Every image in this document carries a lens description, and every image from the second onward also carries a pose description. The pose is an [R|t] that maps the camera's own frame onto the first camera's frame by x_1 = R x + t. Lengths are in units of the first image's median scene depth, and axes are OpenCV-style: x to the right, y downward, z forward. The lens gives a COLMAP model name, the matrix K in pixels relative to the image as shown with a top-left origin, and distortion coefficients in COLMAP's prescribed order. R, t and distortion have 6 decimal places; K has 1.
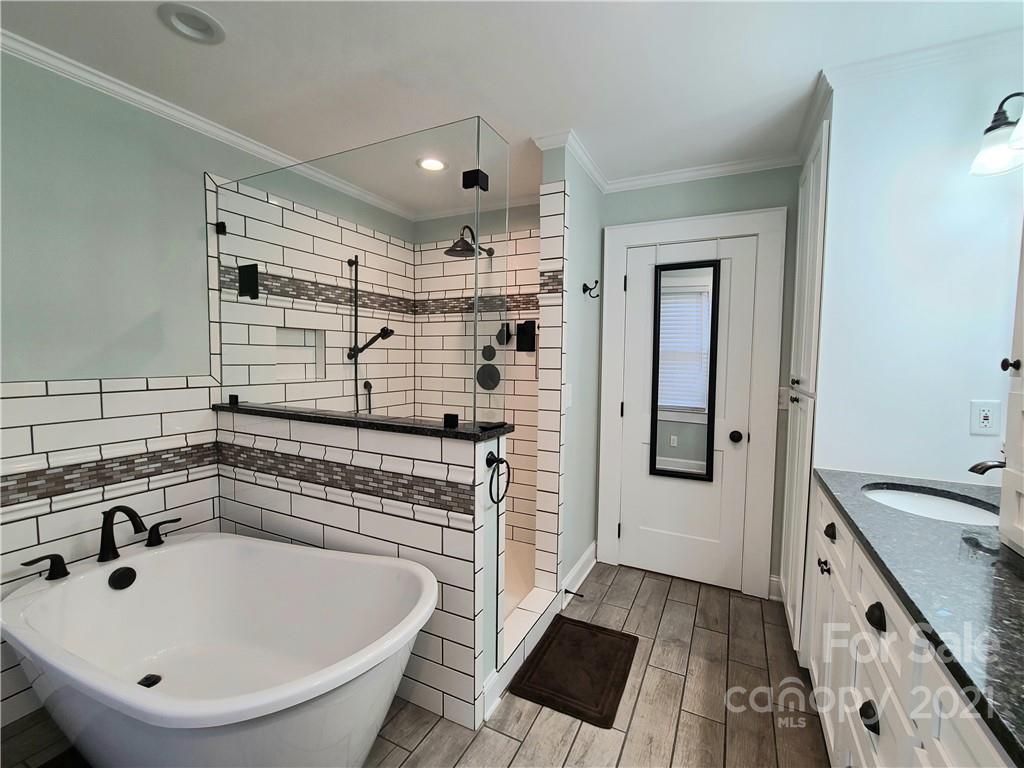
lens RADIAL K [[441.7, 0, 506.4], [0, 441.7, 382.8], [0, 0, 1]] dist [0.000314, -0.000516]
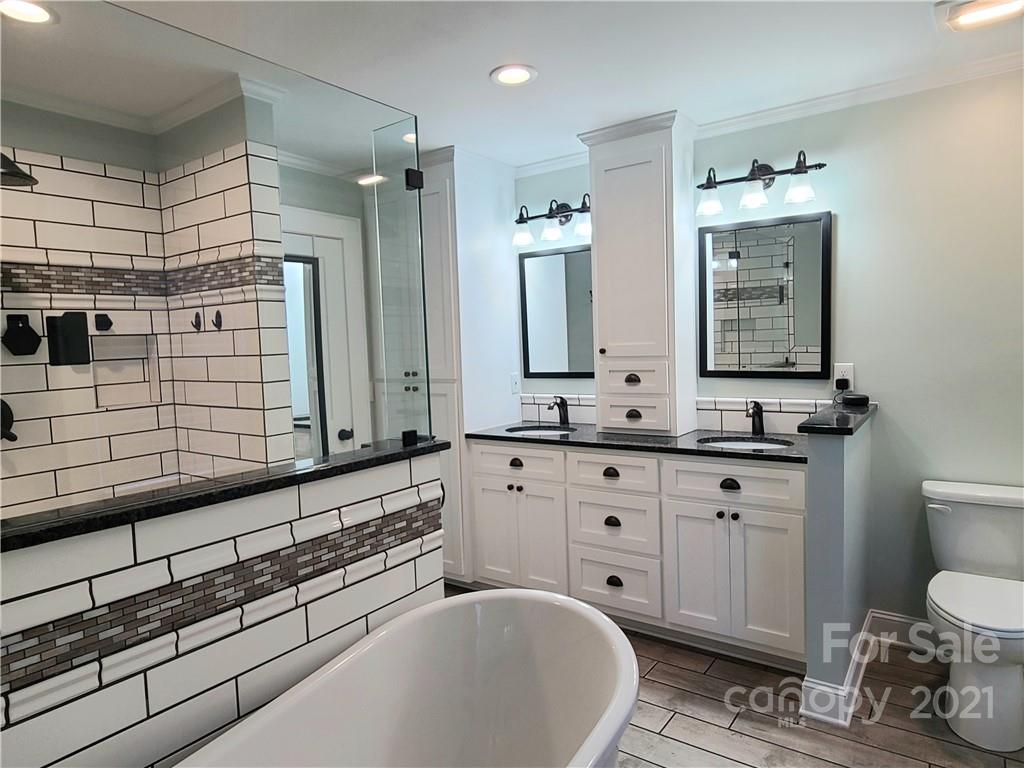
lens RADIAL K [[653.5, 0, 515.7], [0, 653.5, 384.9], [0, 0, 1]] dist [0.003321, -0.000170]
pose [[0.148749, -0.085399, 0.985181, -1.170534], [0.099075, 0.992538, 0.071078, -0.078683], [-0.983899, 0.087034, 0.156100, 0.484293]]
